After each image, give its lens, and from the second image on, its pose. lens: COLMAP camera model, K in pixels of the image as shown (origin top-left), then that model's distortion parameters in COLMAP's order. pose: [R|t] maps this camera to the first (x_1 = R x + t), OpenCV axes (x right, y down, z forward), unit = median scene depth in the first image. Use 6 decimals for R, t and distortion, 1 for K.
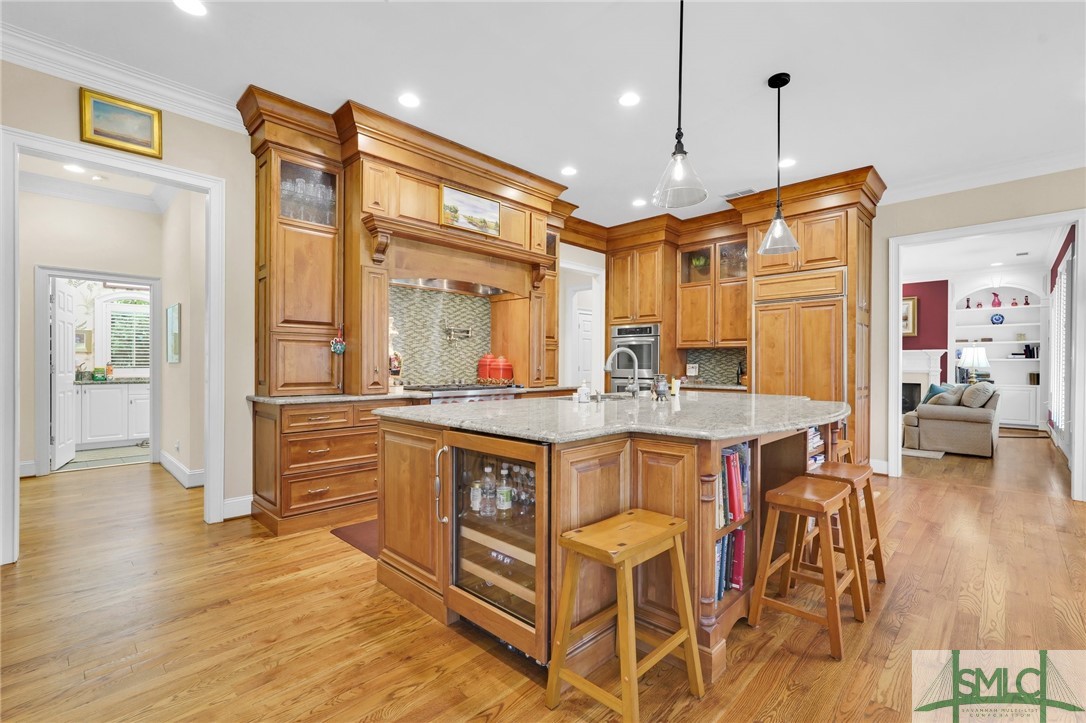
lens RADIAL K [[483.7, 0, 545.6], [0, 483.7, 364.8], [0, 0, 1]] dist [-0.011536, 0.009022]
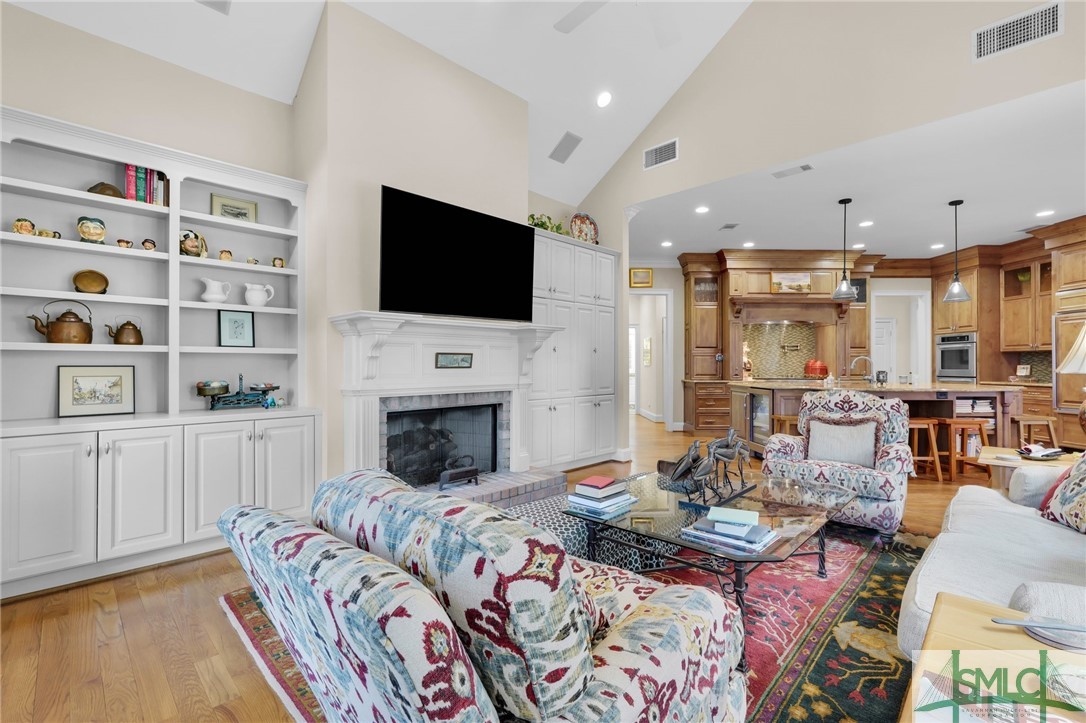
lens RADIAL K [[483.7, 0, 545.6], [0, 483.7, 364.8], [0, 0, 1]] dist [-0.011536, 0.009022]
pose [[0.703283, -0.005951, -0.710885, 0.452656], [0.000759, 0.999971, -0.007620, 0.007626], [0.710910, 0.004819, 0.703266, -0.866239]]
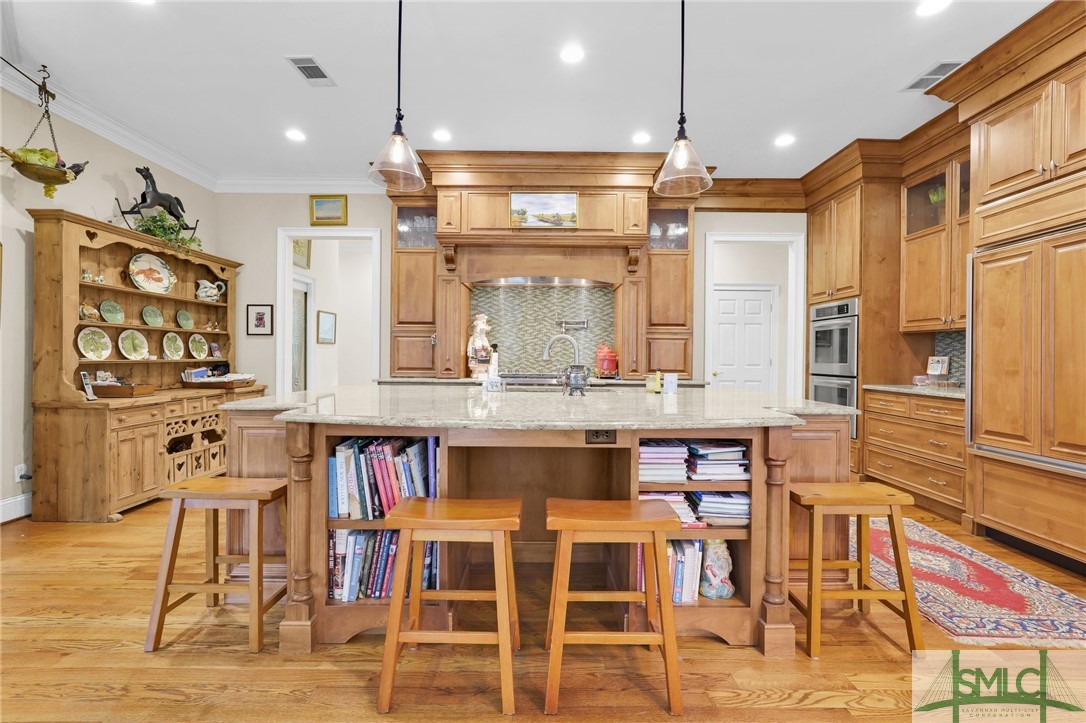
lens RADIAL K [[482.9, 0, 545.5], [0, 482.9, 358.7], [0, 0, 1]] dist [-0.001179, 0.000430]
pose [[0.696916, 0.006493, -0.717124, 0.565203], [-0.007441, 0.999971, 0.001823, 0.005810], [0.717114, 0.004065, 0.696944, 0.253596]]
